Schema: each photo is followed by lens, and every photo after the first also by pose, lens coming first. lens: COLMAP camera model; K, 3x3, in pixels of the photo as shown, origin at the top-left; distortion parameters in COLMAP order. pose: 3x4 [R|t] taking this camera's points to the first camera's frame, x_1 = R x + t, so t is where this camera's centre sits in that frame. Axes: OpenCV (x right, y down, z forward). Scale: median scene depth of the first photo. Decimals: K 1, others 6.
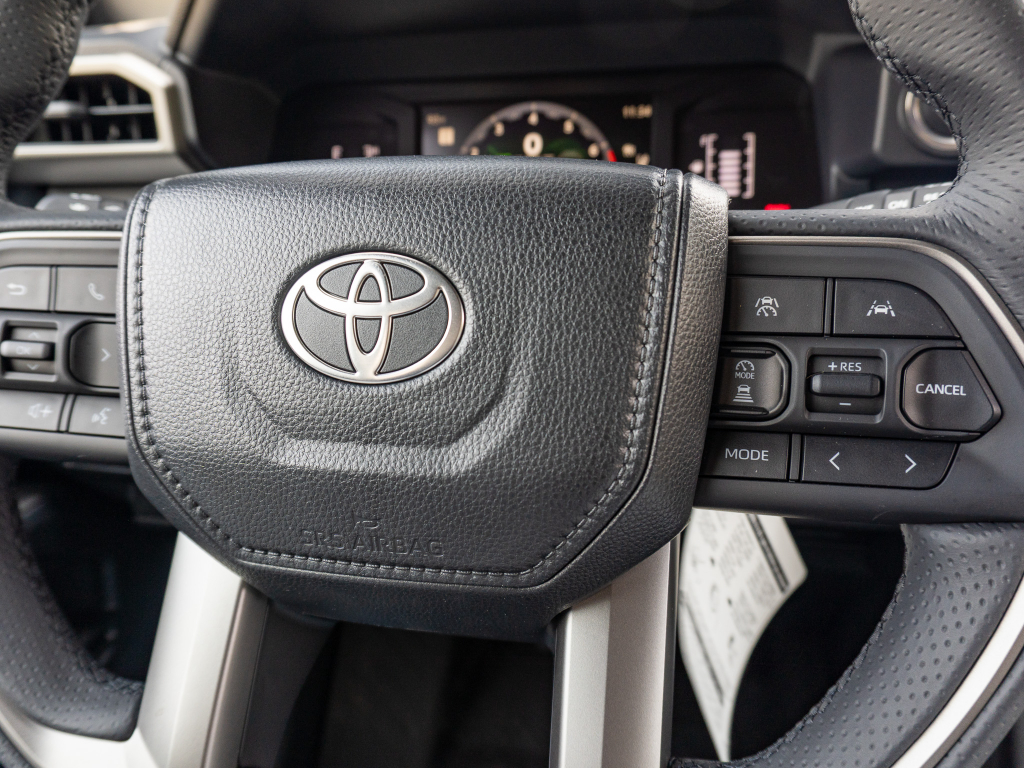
lens RADIAL K [[803.2, 0, 446.8], [0, 803.2, 364.9], [0, 0, 1]] dist [-0.018173, 0.000730]
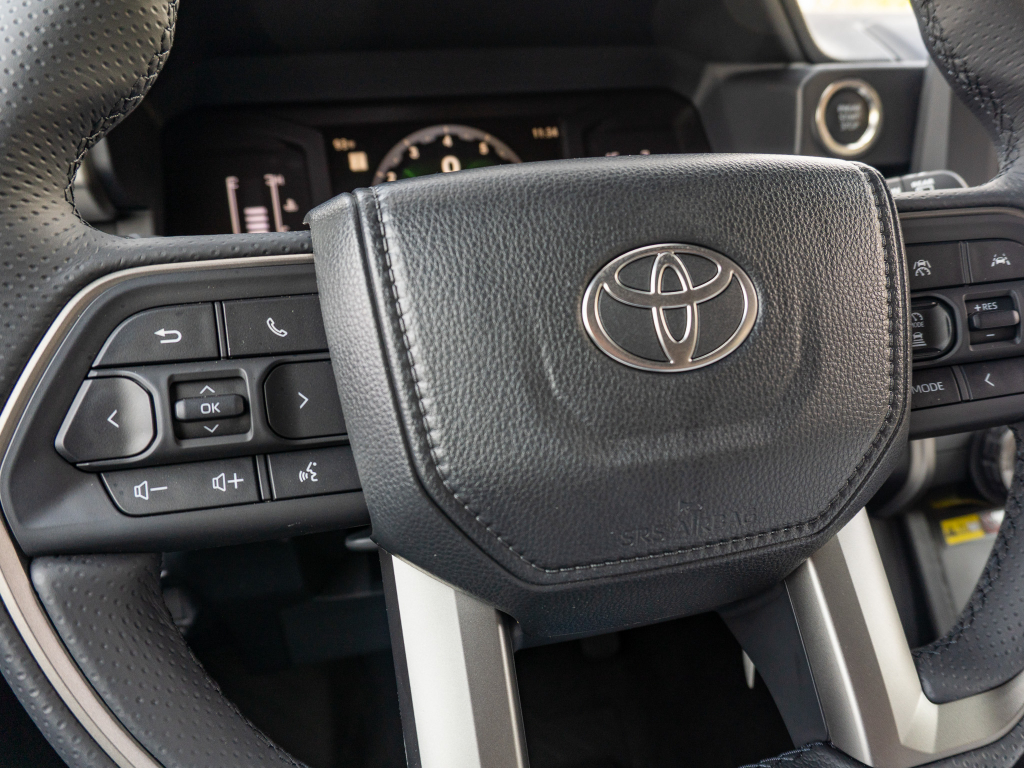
lens RADIAL K [[817.0, 0, 528.4], [0, 817.0, 382.7], [0, 0, 1]] dist [-0.018255, -0.002297]
pose [[0.882704, -0.140478, 0.448441, -0.592117], [0.154291, 0.988008, 0.005798, 0.001335], [-0.443878, 0.064073, 0.893794, 0.125428]]
